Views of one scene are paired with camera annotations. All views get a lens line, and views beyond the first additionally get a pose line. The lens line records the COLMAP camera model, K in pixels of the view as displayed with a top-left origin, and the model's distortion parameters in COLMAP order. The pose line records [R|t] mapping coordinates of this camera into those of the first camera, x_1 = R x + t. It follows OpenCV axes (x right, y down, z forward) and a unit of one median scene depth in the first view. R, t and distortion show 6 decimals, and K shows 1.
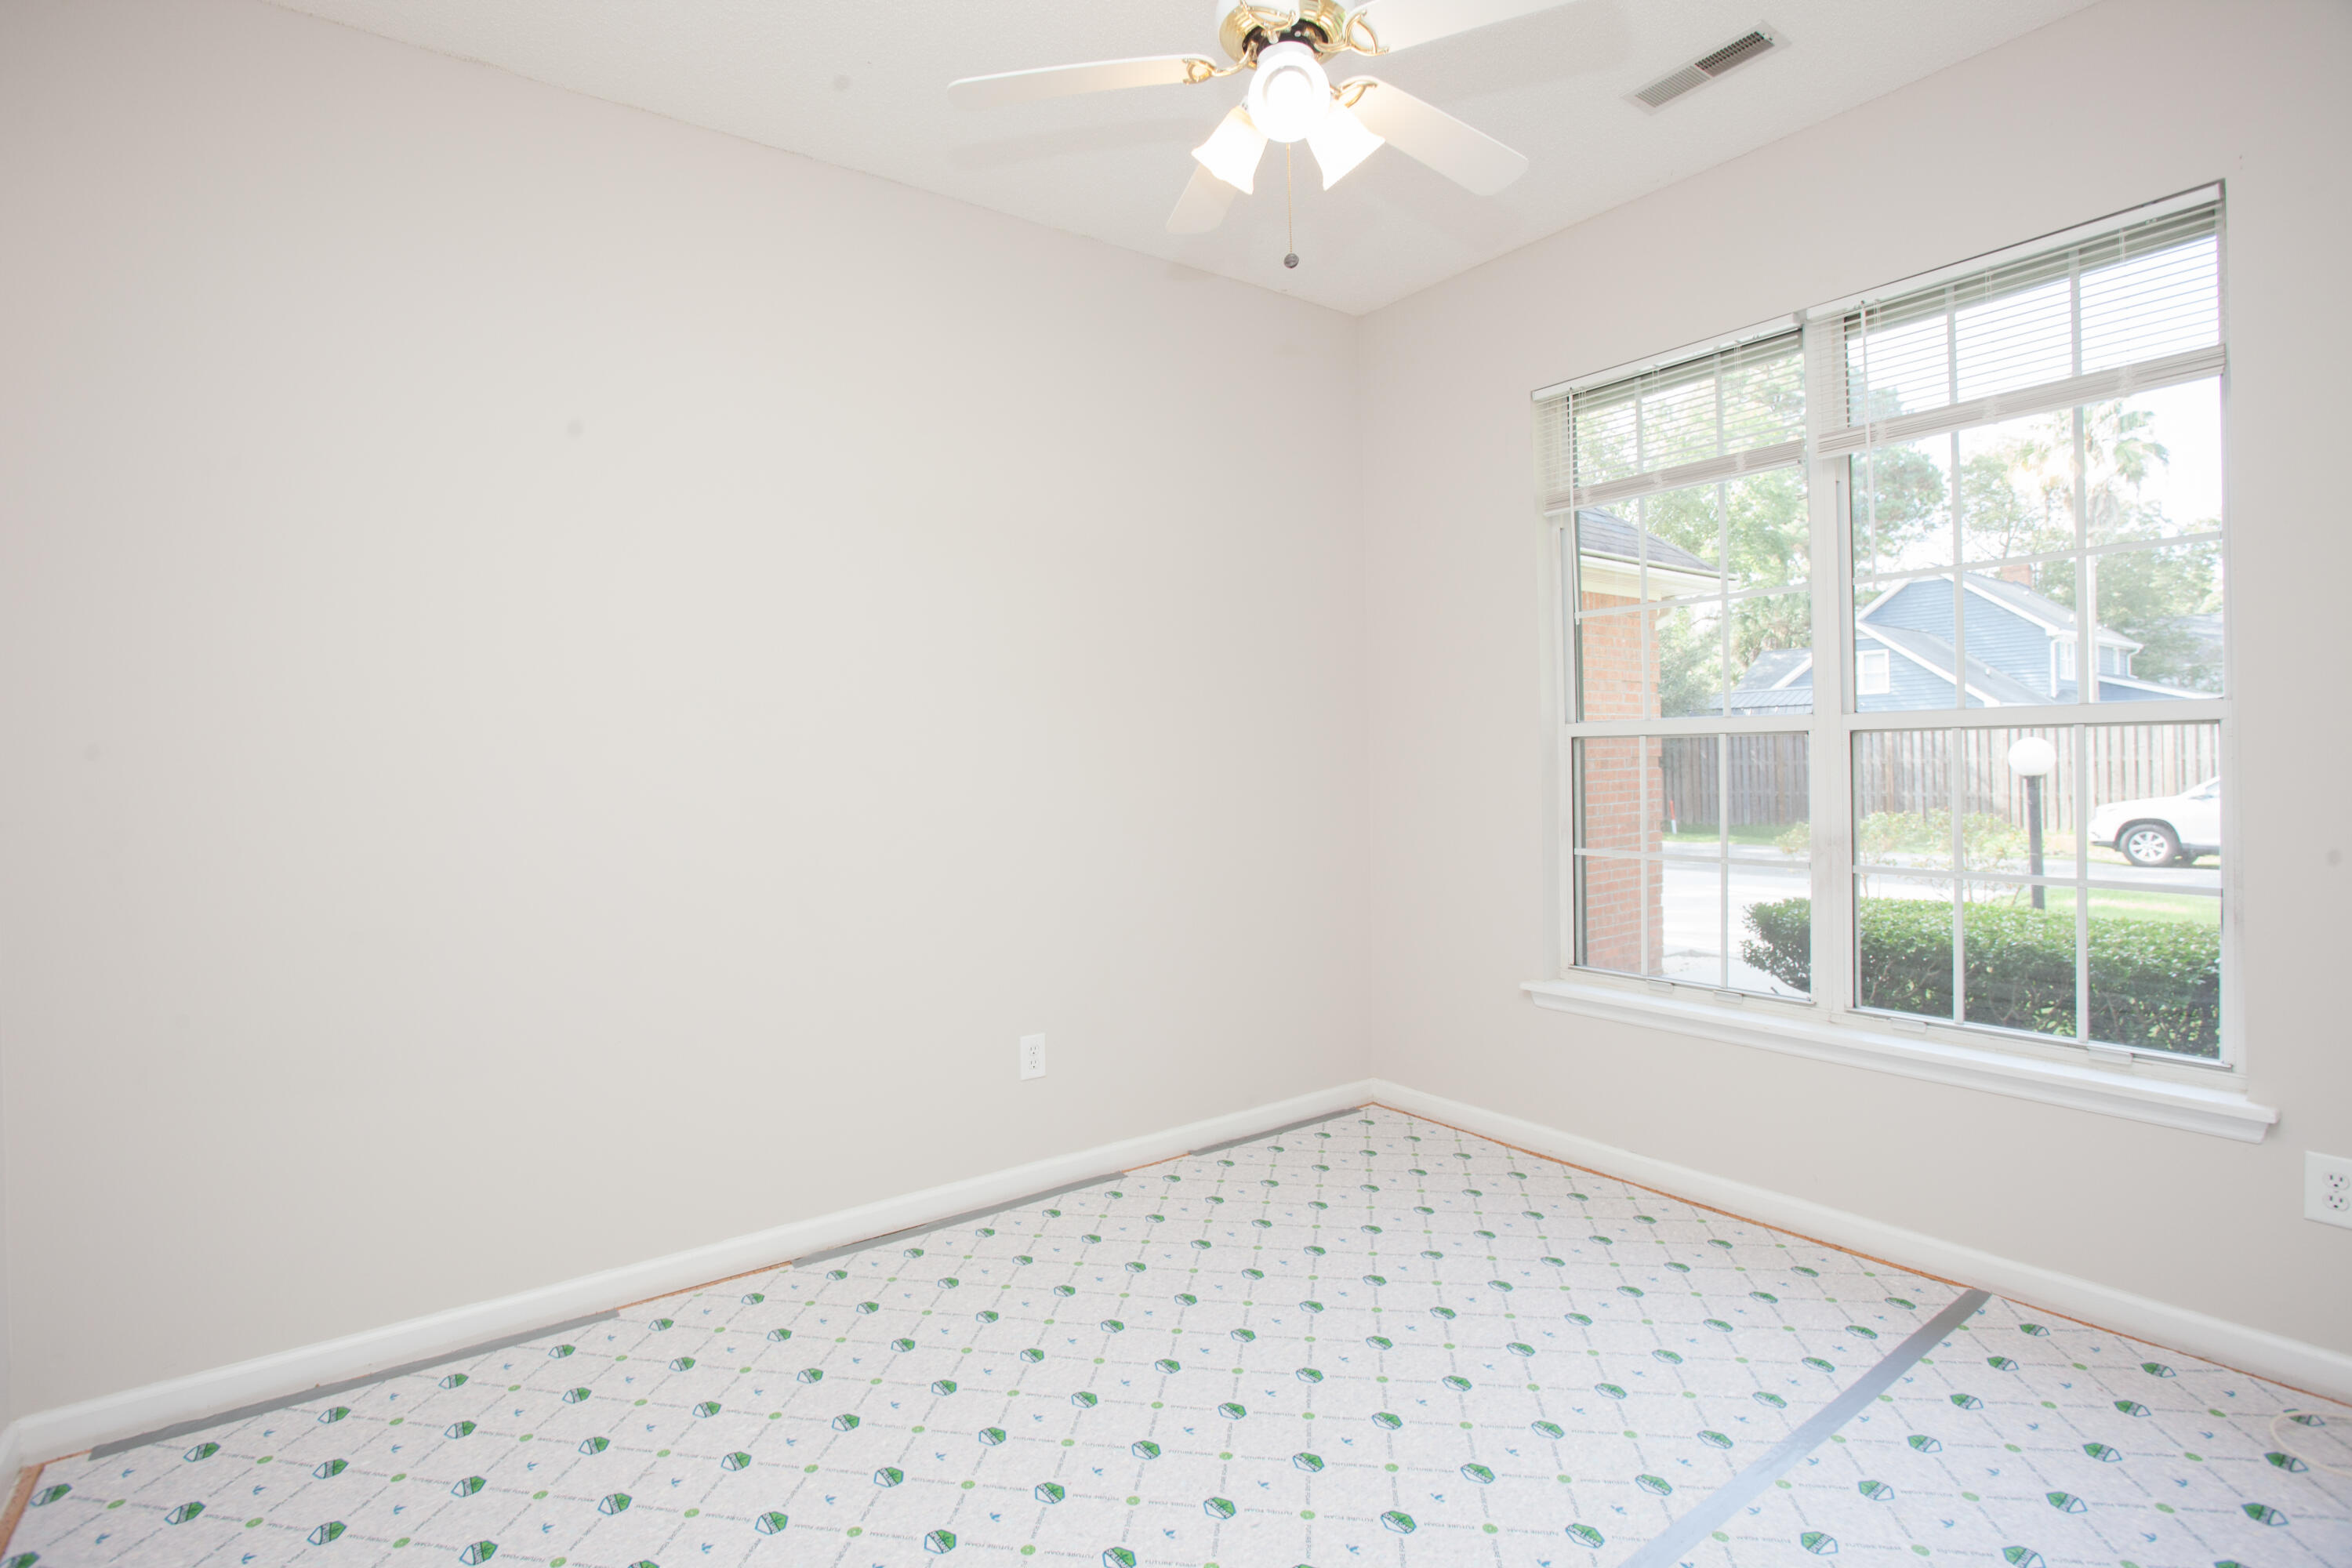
lens RADIAL K [[1130.6, 0, 1159.5], [0, 1130.6, 757.2], [0, 0, 1]] dist [-0.068944, 0.024614]
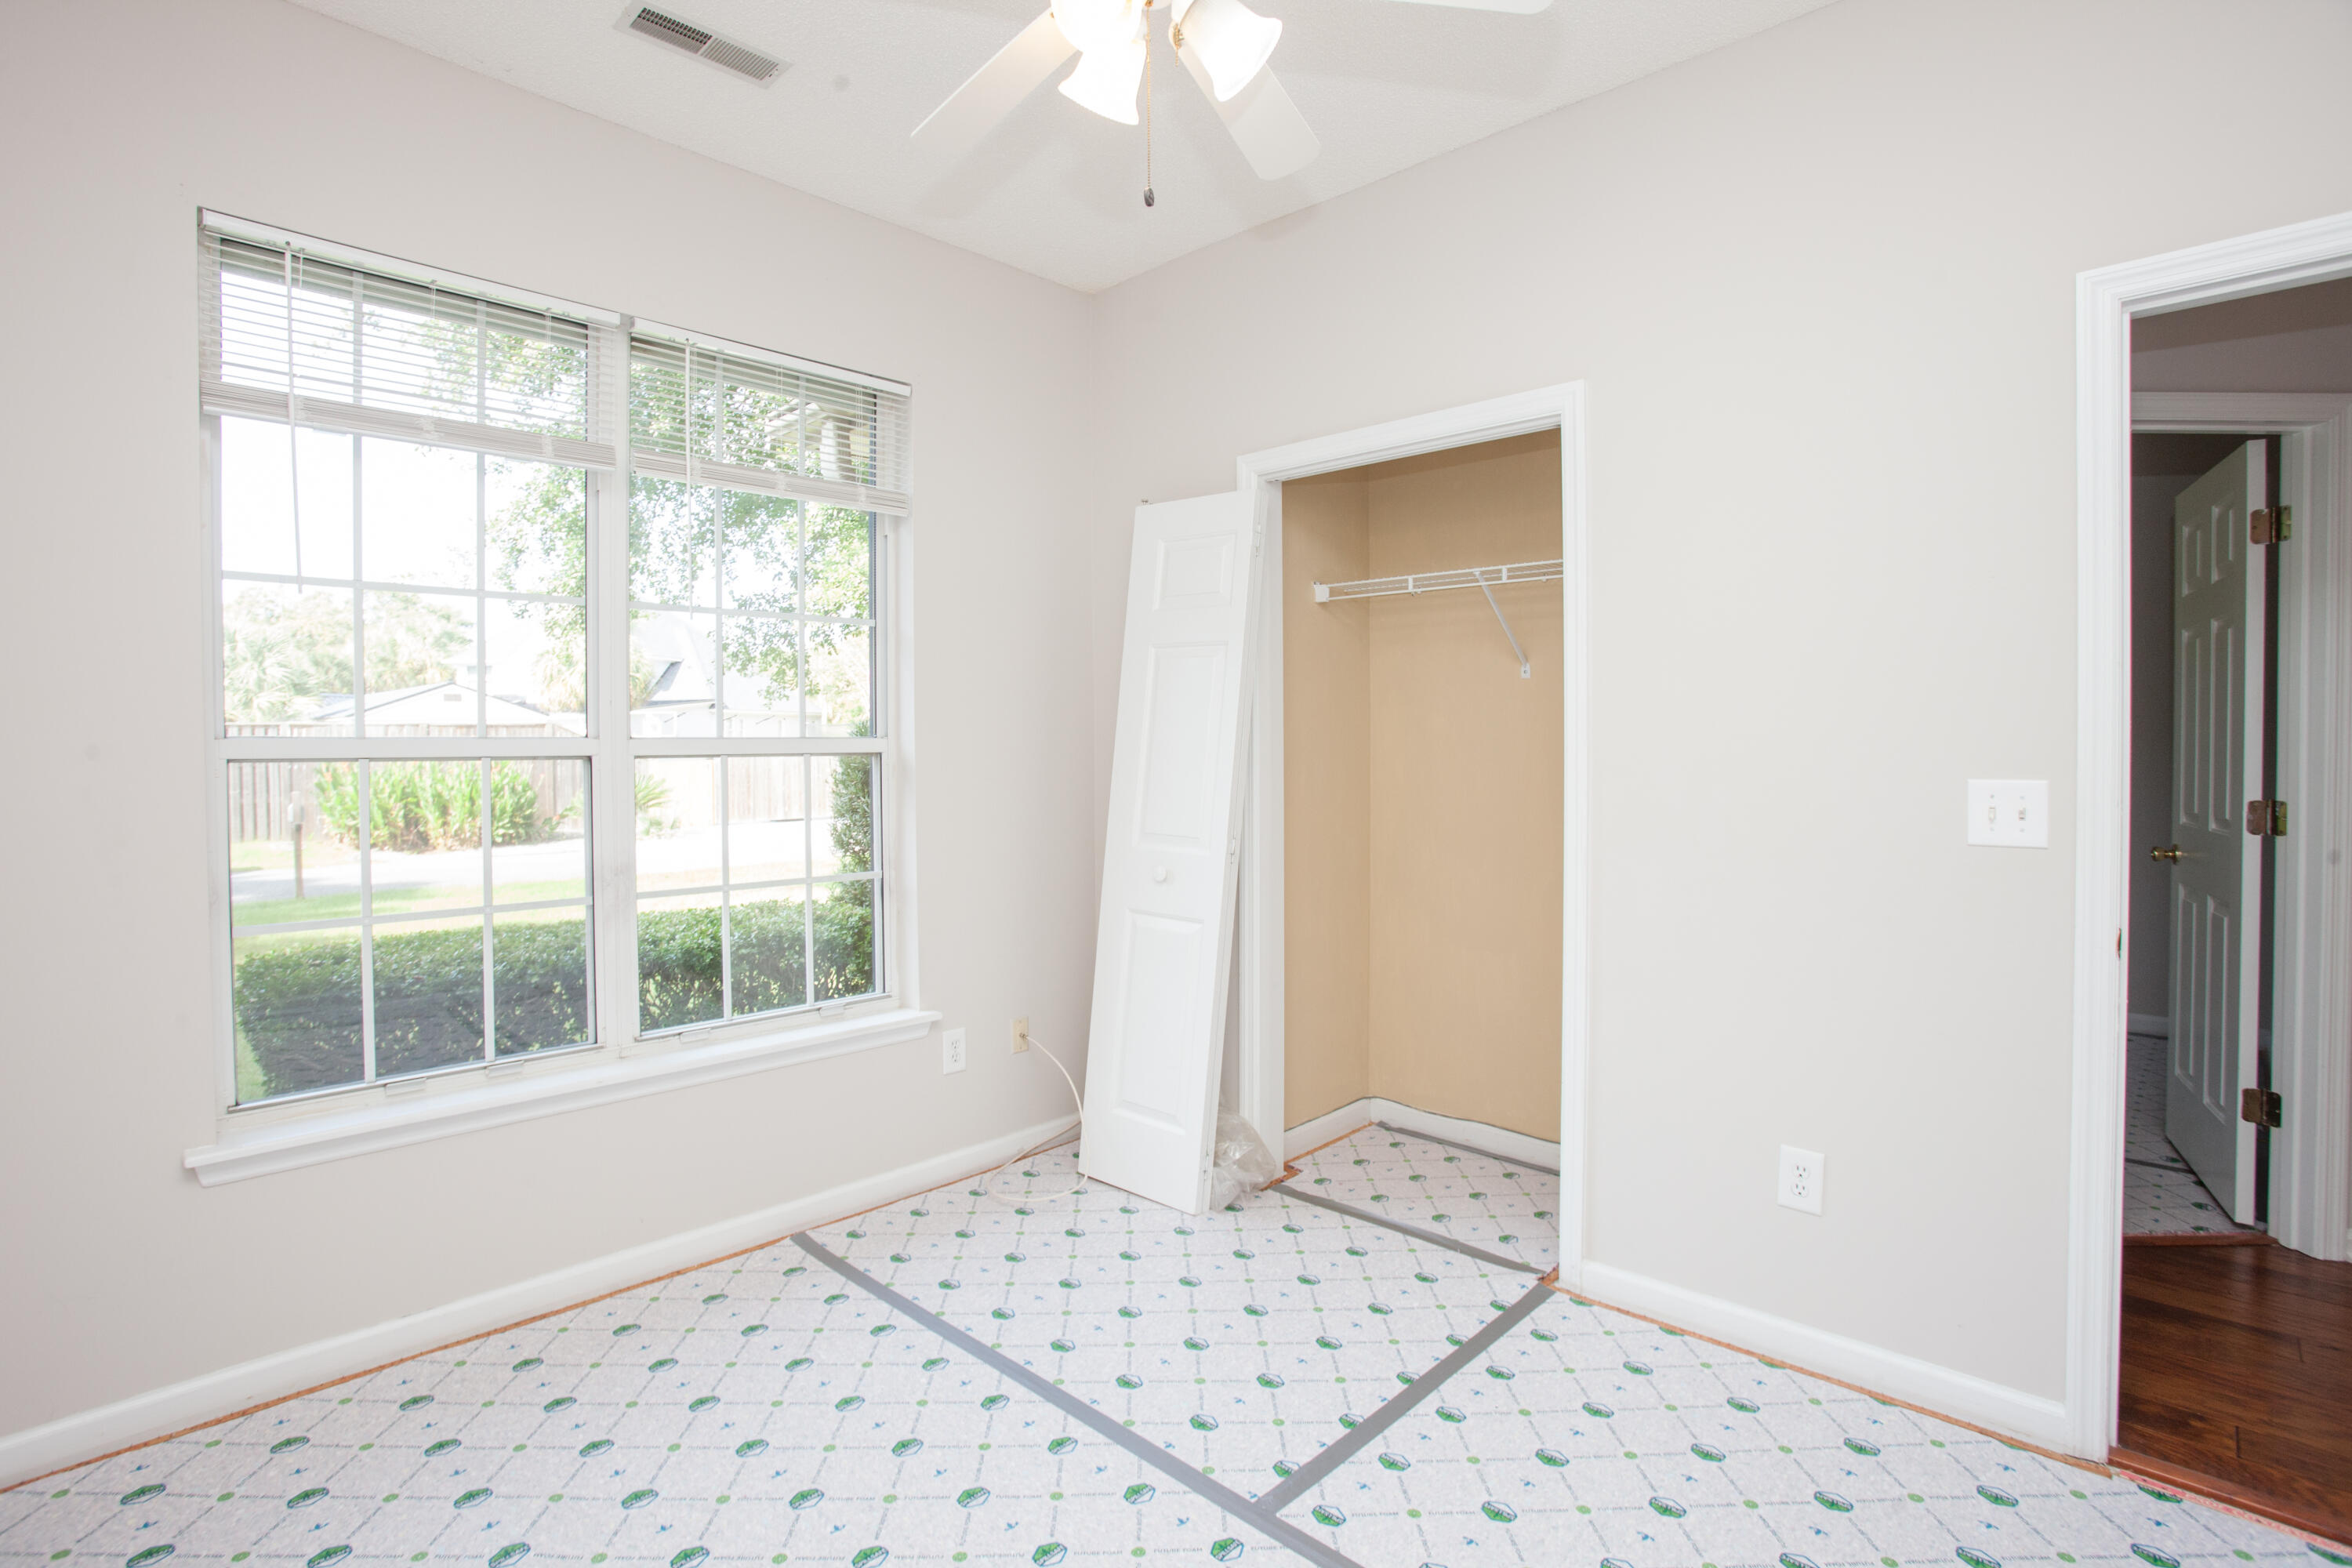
lens RADIAL K [[1130.6, 0, 1159.5], [0, 1130.6, 757.2], [0, 0, 1]] dist [-0.068944, 0.024614]
pose [[-0.167069, 0.003617, 0.985939, -0.485232], [0.003868, 0.999988, -0.003013, -0.021072], [-0.985938, 0.003311, -0.167081, 0.785064]]
